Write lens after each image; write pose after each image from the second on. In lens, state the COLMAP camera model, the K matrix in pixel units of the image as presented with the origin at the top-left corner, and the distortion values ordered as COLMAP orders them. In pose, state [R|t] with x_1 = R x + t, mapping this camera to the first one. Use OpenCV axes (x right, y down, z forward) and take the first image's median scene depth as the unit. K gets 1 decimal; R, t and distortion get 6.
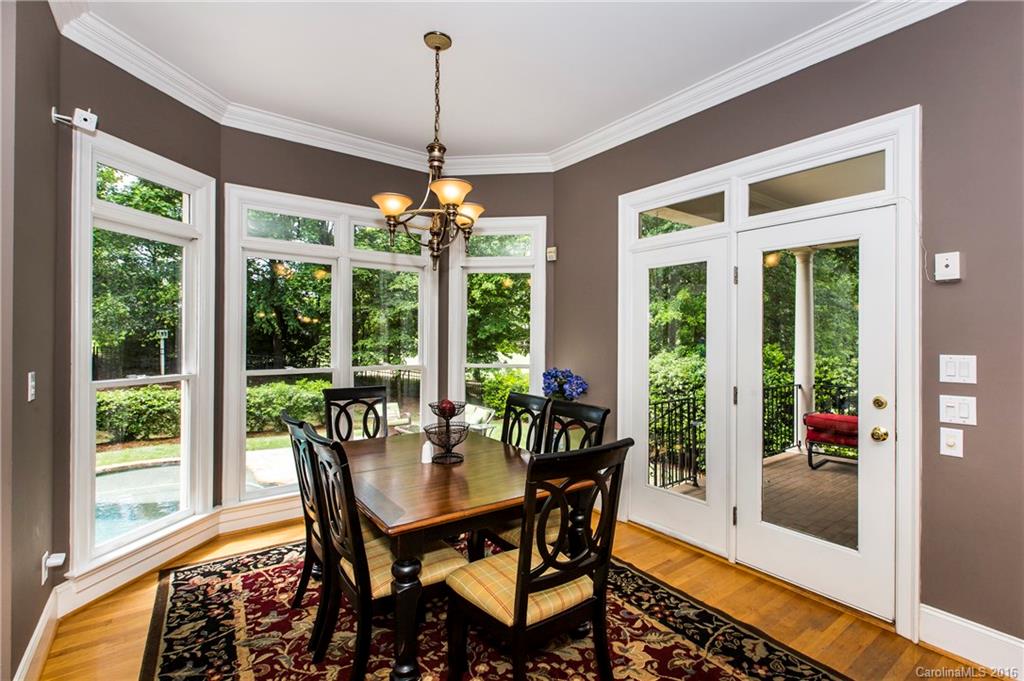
lens RADIAL K [[473.3, 0, 544.4], [0, 473.3, 333.3], [0, 0, 1]] dist [-0.000069, -0.000333]
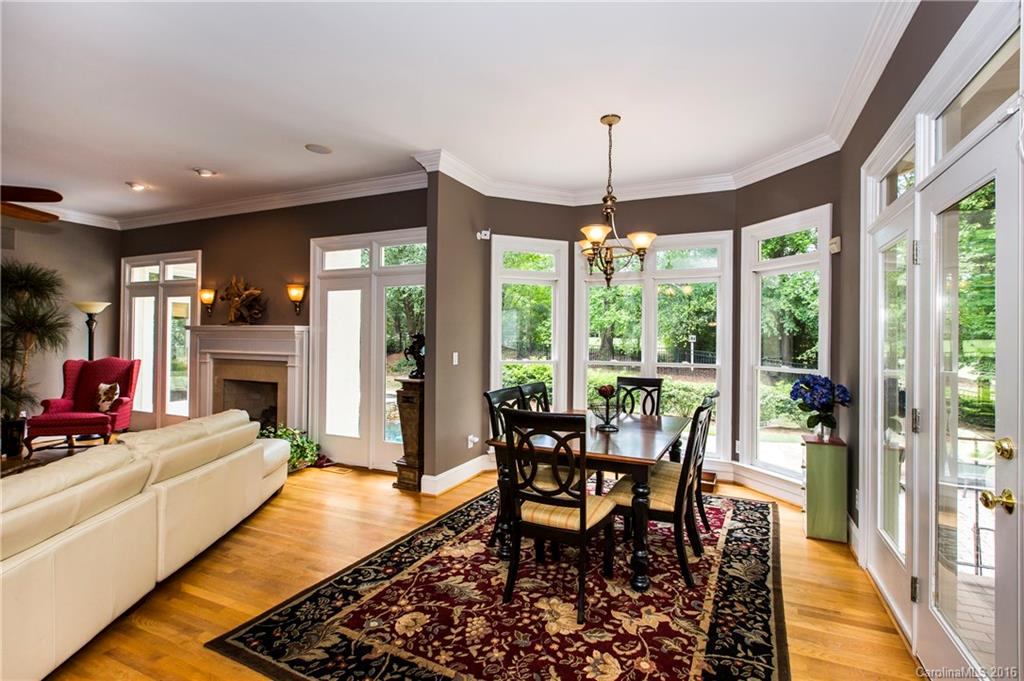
lens RADIAL K [[473.3, 0, 544.4], [0, 473.3, 333.3], [0, 0, 1]] dist [-0.000069, -0.000333]
pose [[0.480875, -0.007946, -0.876753, 0.872430], [-0.000443, 0.999957, -0.009306, 0.005989], [0.876789, 0.004864, 0.480851, 0.188938]]
